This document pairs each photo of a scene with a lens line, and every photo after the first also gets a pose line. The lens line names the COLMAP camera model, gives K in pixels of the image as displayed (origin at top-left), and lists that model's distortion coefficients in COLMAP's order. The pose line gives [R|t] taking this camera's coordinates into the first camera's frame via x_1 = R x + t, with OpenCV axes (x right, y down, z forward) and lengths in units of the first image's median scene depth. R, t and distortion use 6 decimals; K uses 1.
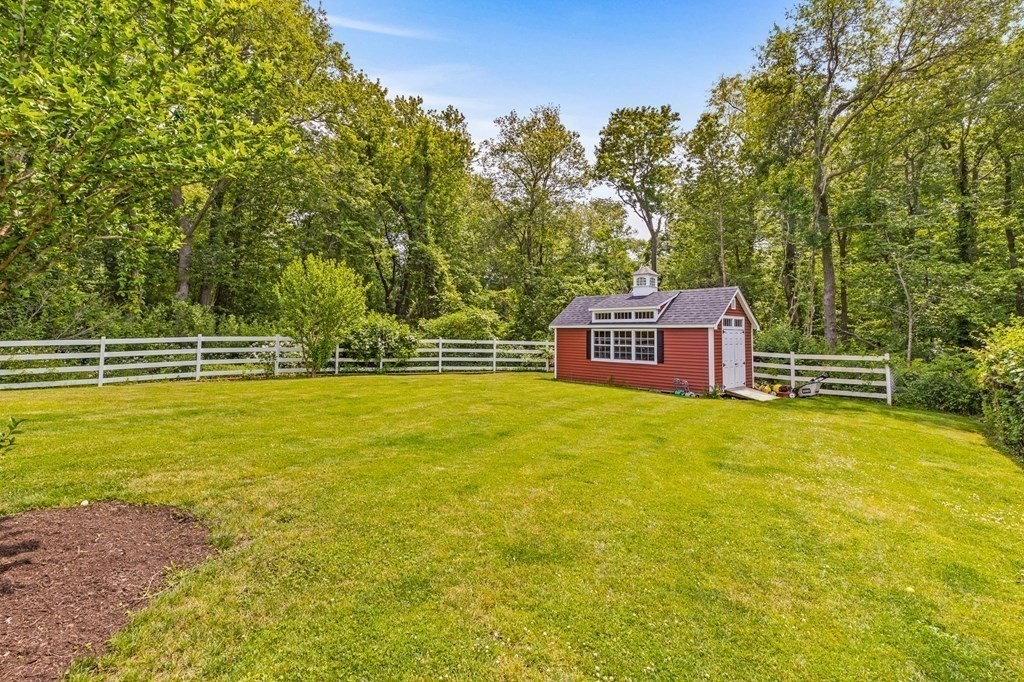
lens RADIAL K [[459.4, 0, 493.3], [0, 459.4, 311.8], [0, 0, 1]] dist [-0.000265, 0.000022]
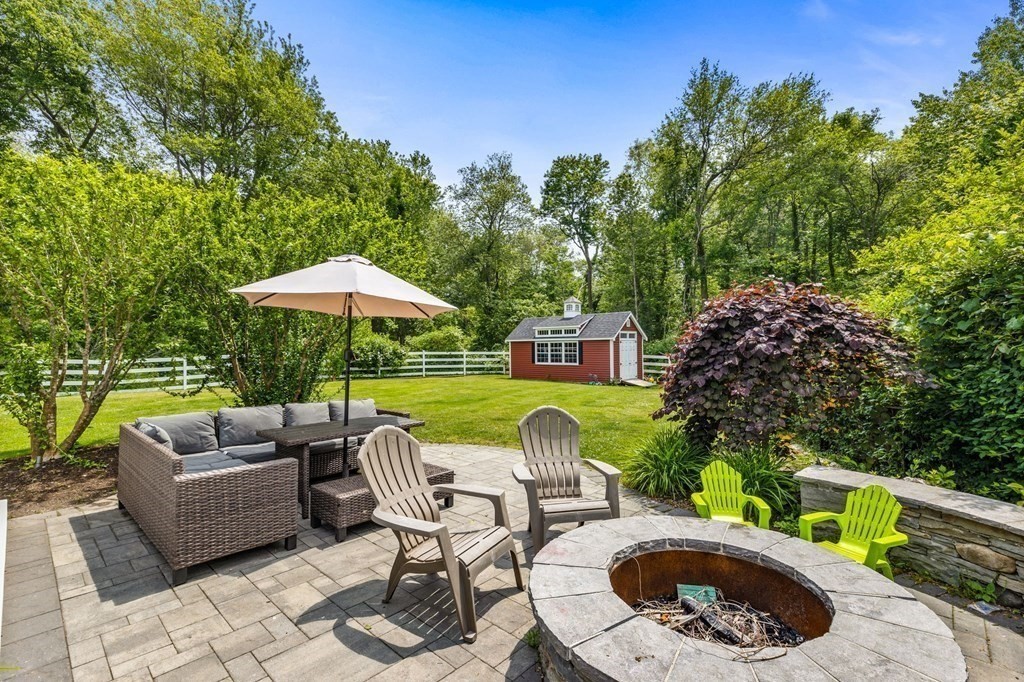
lens RADIAL K [[459.4, 0, 498.3], [0, 459.4, 336.0], [0, 0, 1]] dist [-0.000265, 0.000022]
pose [[0.994048, -0.019813, 0.107130, -0.039877], [0.016941, 0.999474, 0.027656, -0.017255], [-0.107622, -0.025677, 0.993860, -0.314957]]
